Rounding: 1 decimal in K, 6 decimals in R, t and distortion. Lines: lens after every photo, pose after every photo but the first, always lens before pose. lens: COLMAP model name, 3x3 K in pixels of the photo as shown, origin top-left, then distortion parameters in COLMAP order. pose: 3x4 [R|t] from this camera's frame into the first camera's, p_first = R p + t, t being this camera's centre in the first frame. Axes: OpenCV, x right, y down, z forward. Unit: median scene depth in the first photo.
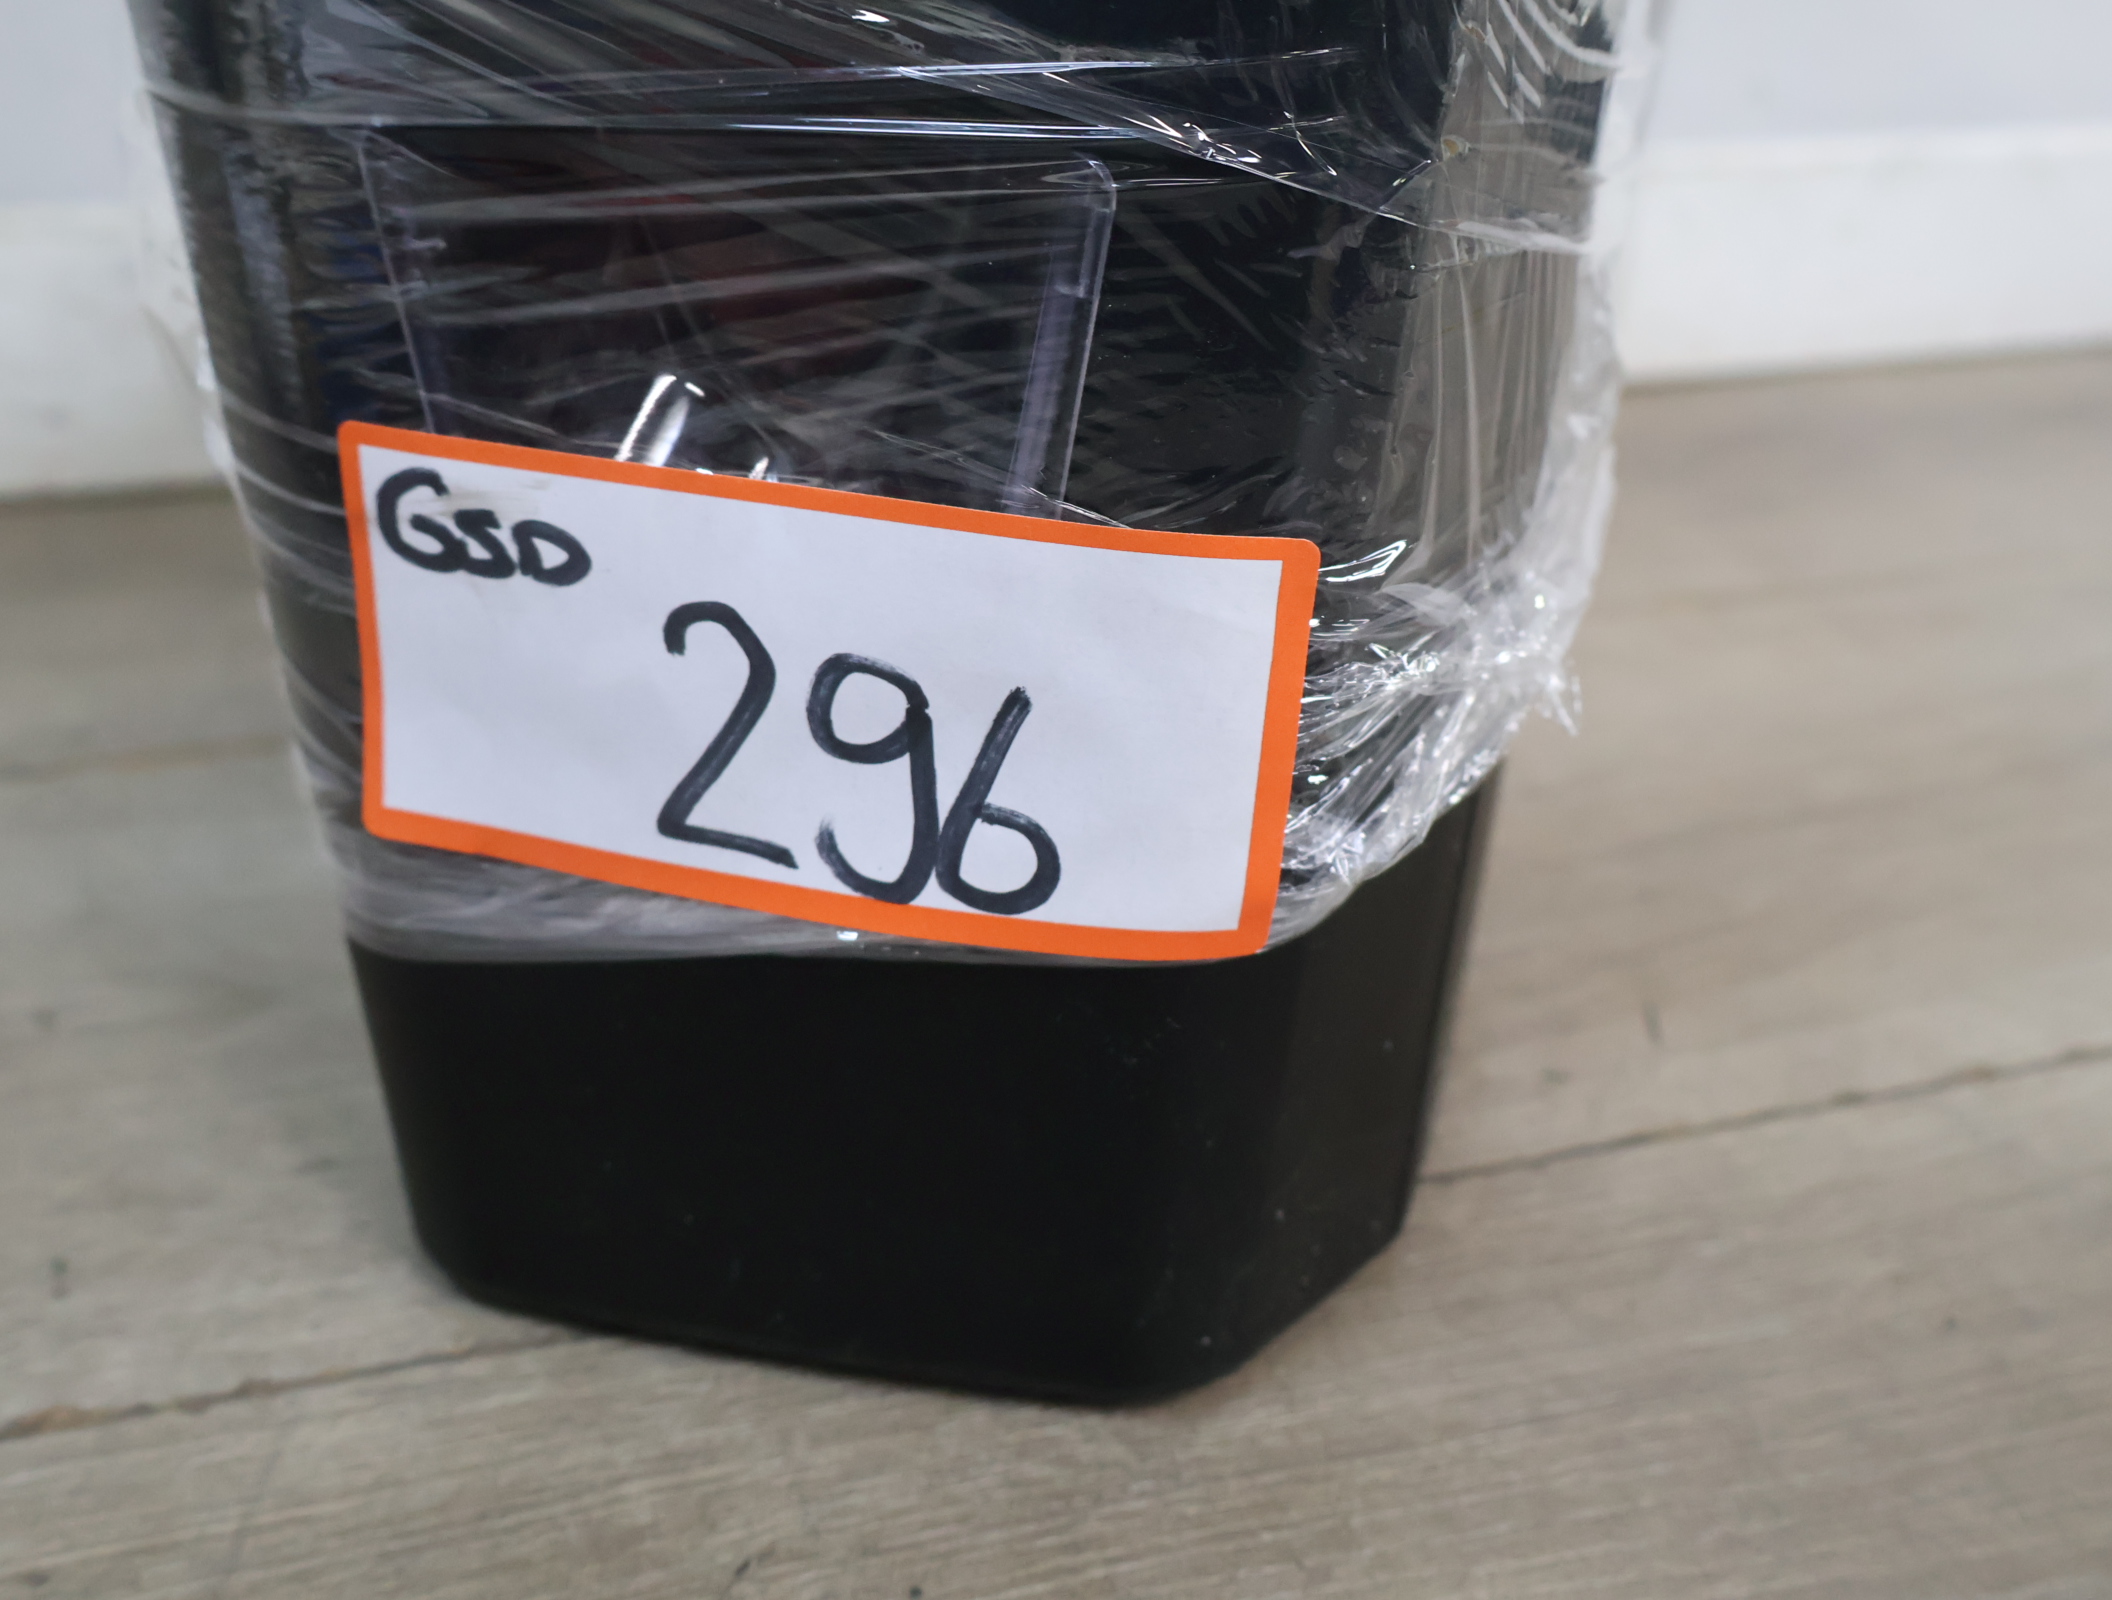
lens RADIAL K [[2277.1, 0, 1053.9], [0, 2277.1, 796.9], [0, 0, 1]] dist [0.016005, 0.000000]
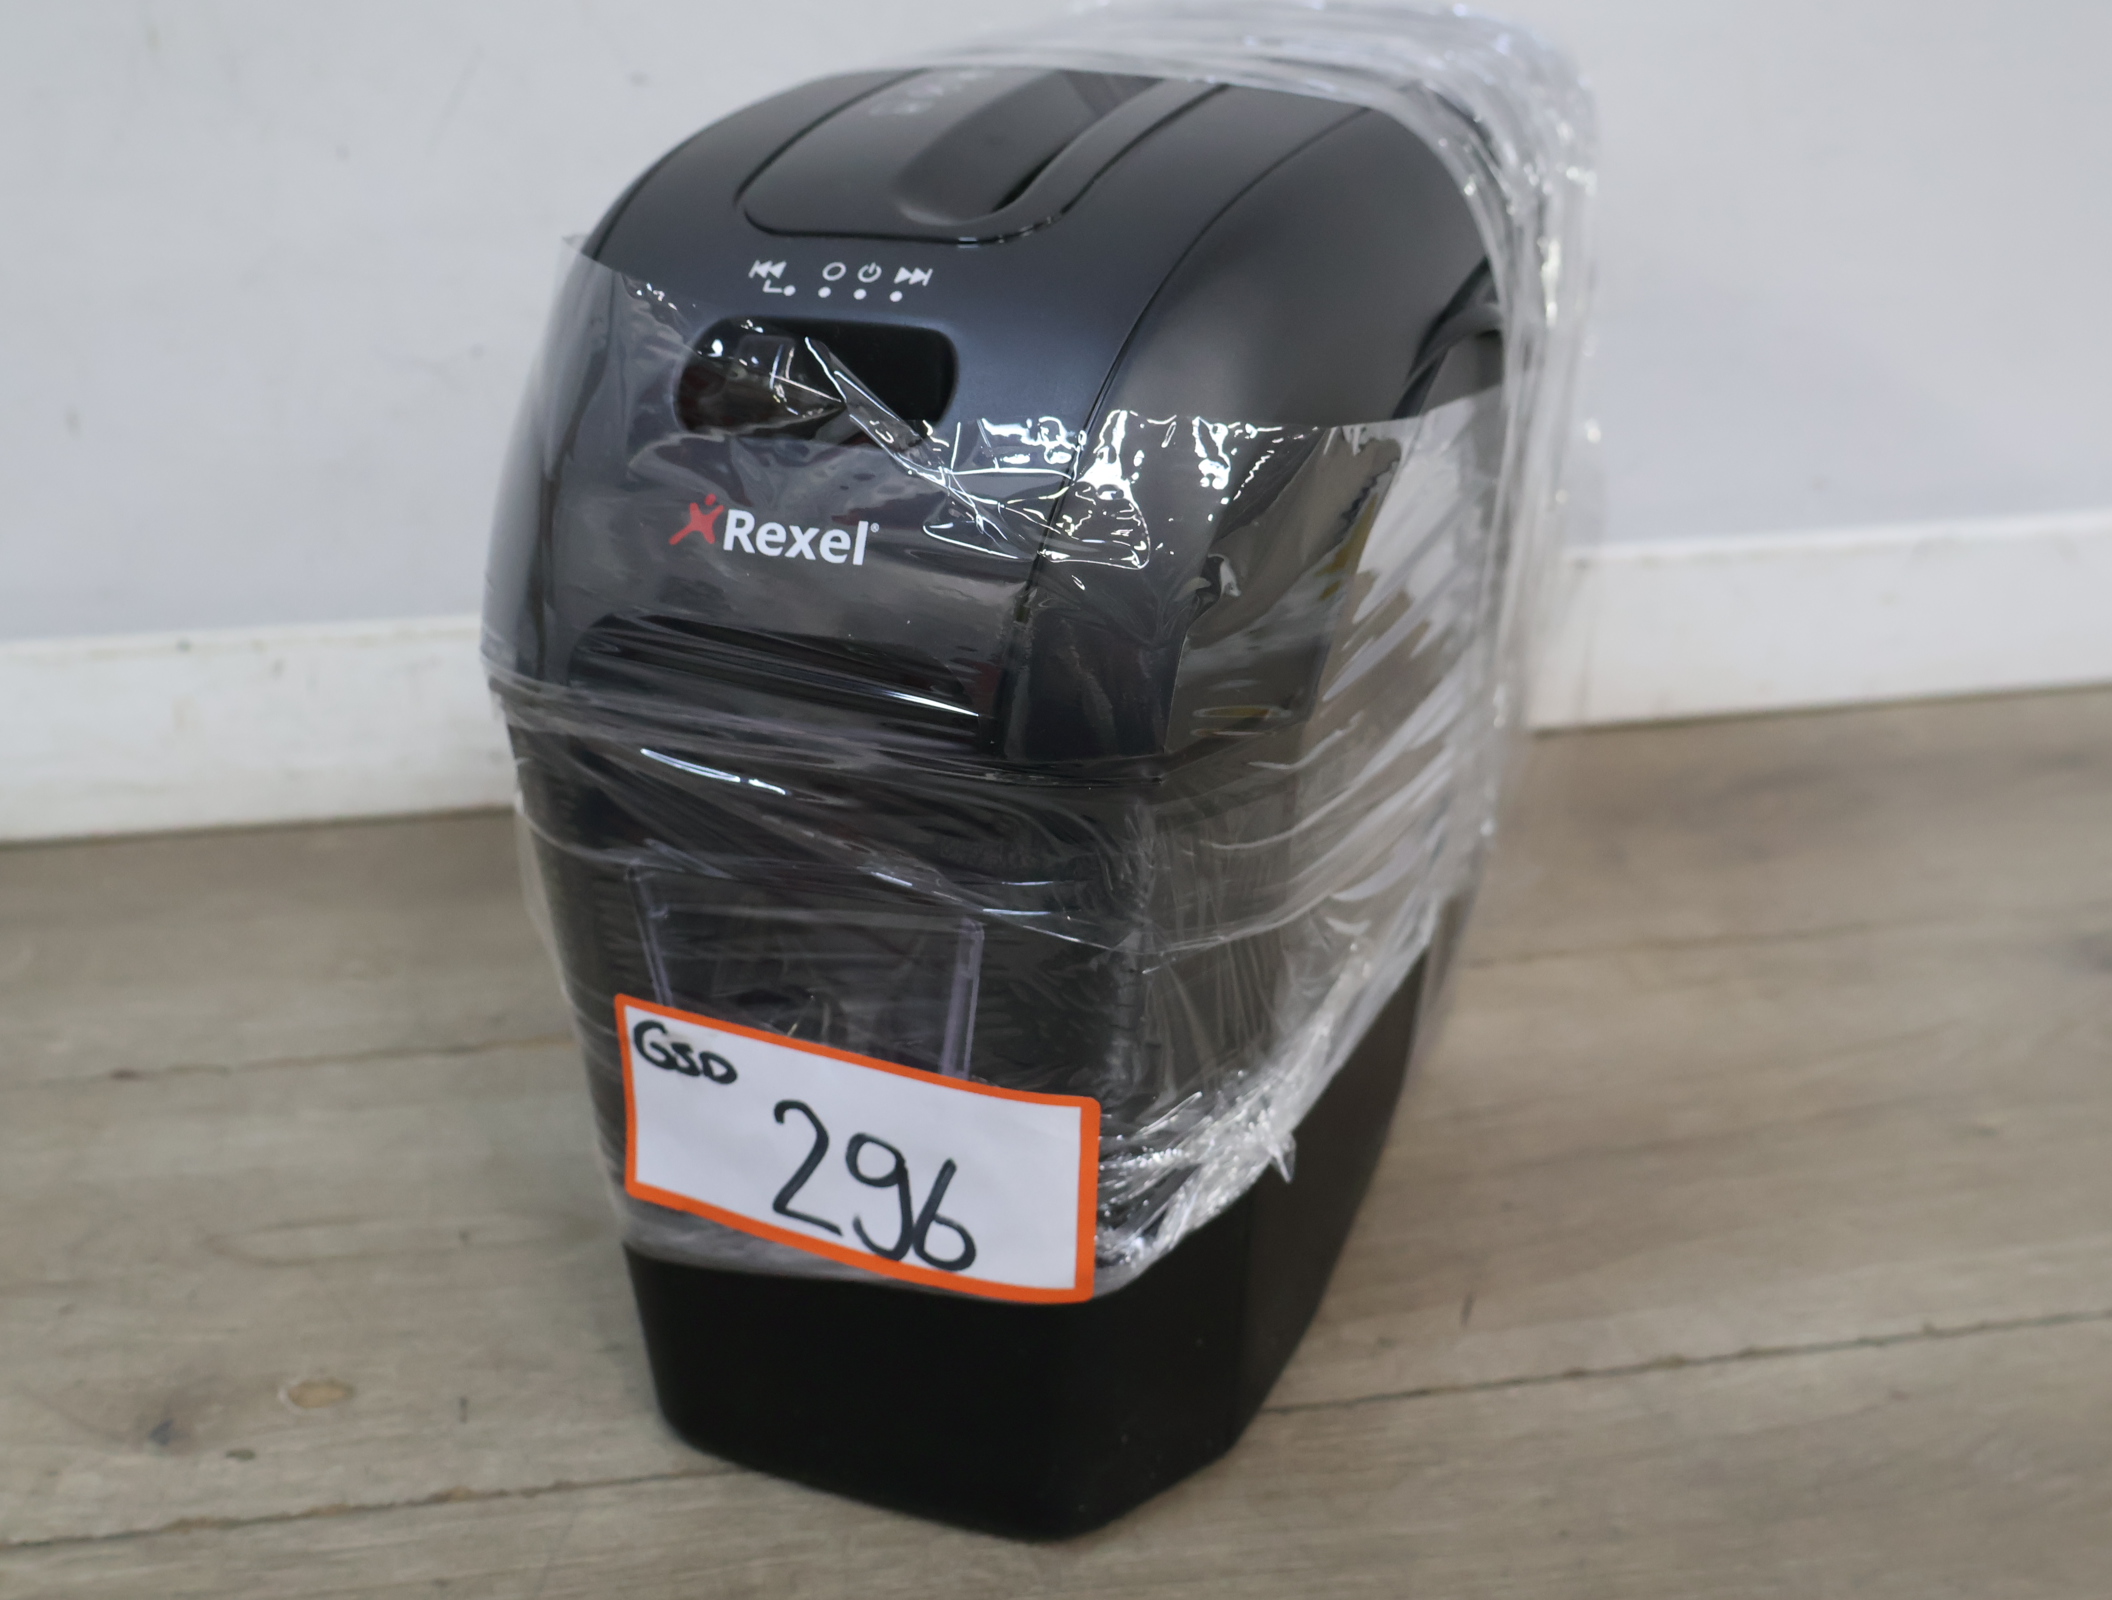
lens RADIAL K [[2277.1, 0, 1057.3], [0, 2277.1, 805.4], [0, 0, 1]] dist [0.016005, 0.000000]
pose [[0.984182, 0.035648, -0.173539, 0.336094], [-0.038836, 0.999133, -0.015010, -0.272521], [0.172853, 0.021512, 0.984713, -0.733000]]
